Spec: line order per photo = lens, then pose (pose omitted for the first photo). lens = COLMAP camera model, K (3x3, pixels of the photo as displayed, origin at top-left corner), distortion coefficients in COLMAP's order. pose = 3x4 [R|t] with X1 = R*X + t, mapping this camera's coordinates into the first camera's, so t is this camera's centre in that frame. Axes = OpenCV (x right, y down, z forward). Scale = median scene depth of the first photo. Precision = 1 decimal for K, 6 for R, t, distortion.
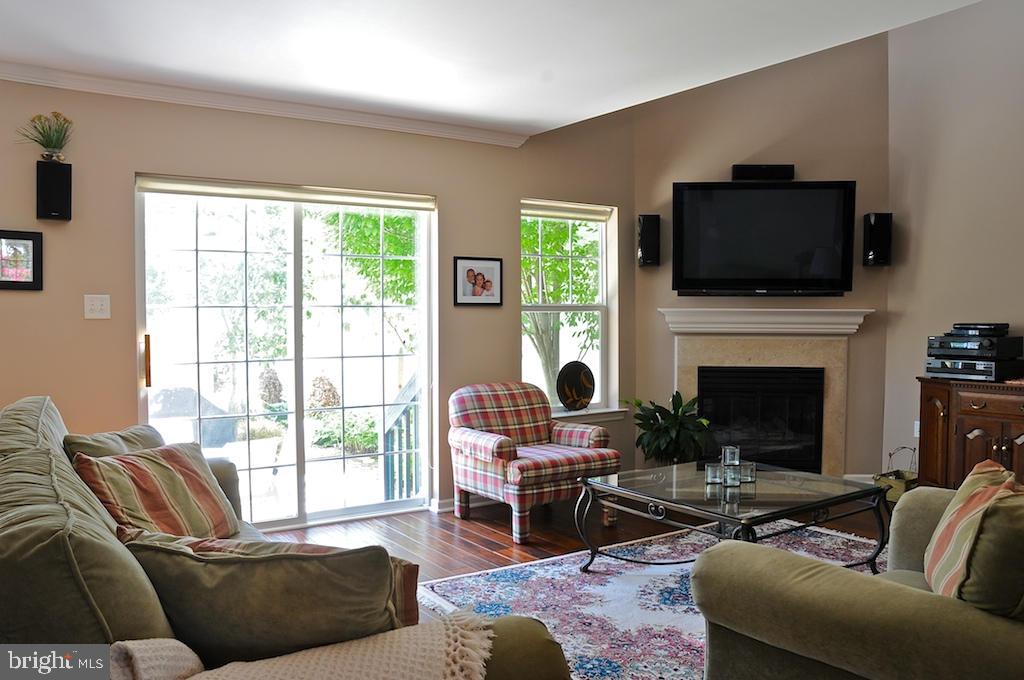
lens RADIAL K [[814.6, 0, 506.1], [0, 814.6, 337.5], [0, 0, 1]] dist [-0.132000, 0.043536]
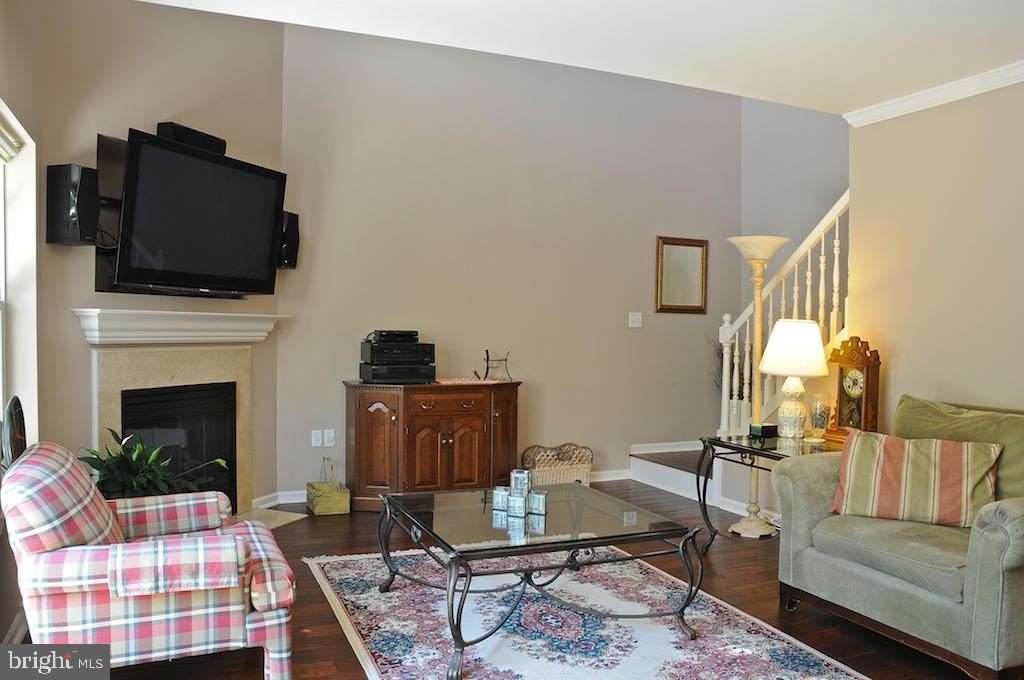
lens RADIAL K [[814.6, 0, 508.5], [0, 814.6, 343.4], [0, 0, 1]] dist [-0.132000, 0.043536]
pose [[0.175178, -0.019679, 0.984340, -0.413048], [0.005661, 0.999804, 0.018981, -0.018626], [-0.984520, 0.002247, 0.175255, 0.568472]]
